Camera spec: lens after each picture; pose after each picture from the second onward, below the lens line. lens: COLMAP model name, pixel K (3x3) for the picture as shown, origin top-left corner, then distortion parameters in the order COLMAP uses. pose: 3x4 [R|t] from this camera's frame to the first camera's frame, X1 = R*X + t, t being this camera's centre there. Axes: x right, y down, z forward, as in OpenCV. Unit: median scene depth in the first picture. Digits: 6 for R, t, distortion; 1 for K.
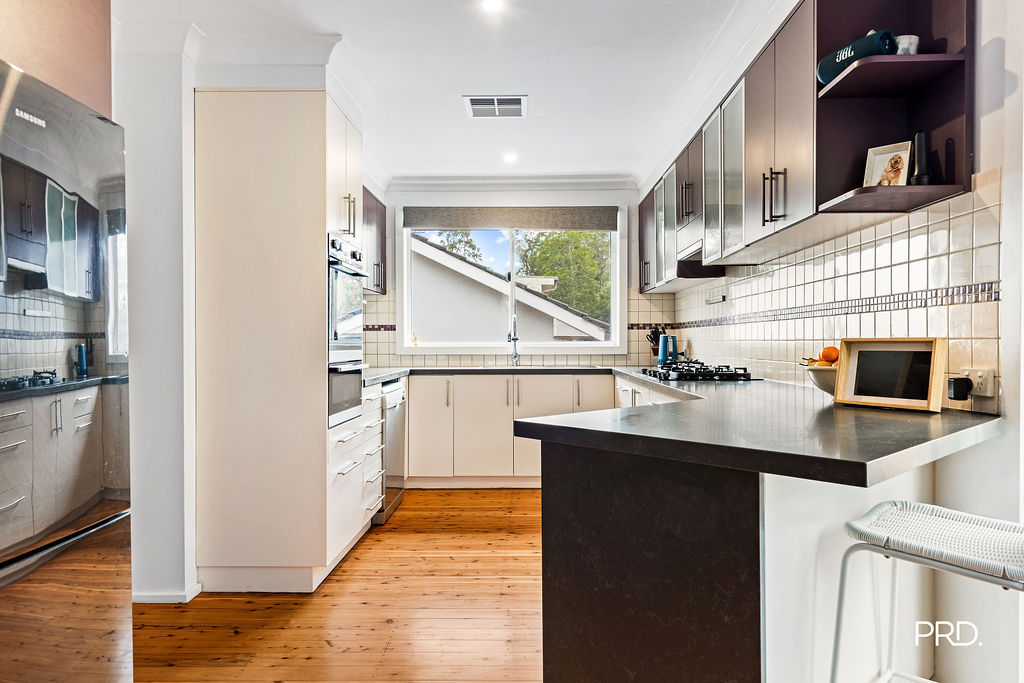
lens RADIAL K [[659.9, 0, 512.0], [0, 659.9, 341.5], [0, 0, 1]] dist [-0.000786, -0.000996]
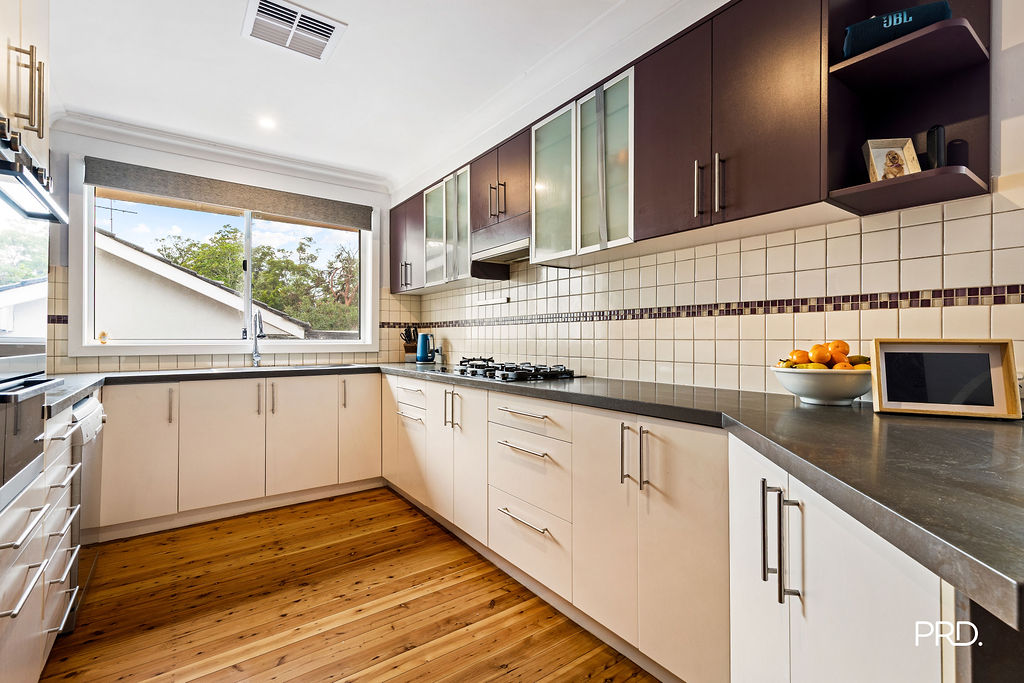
lens RADIAL K [[463.0, 0, 513.8], [0, 463.0, 336.2], [0, 0, 1]] dist [0.002635, 0.000822]
pose [[0.790417, 0.008110, 0.612516, -0.112535], [-0.004336, 0.999961, -0.007645, -0.000549], [-0.612554, 0.003387, 0.790421, 0.326255]]
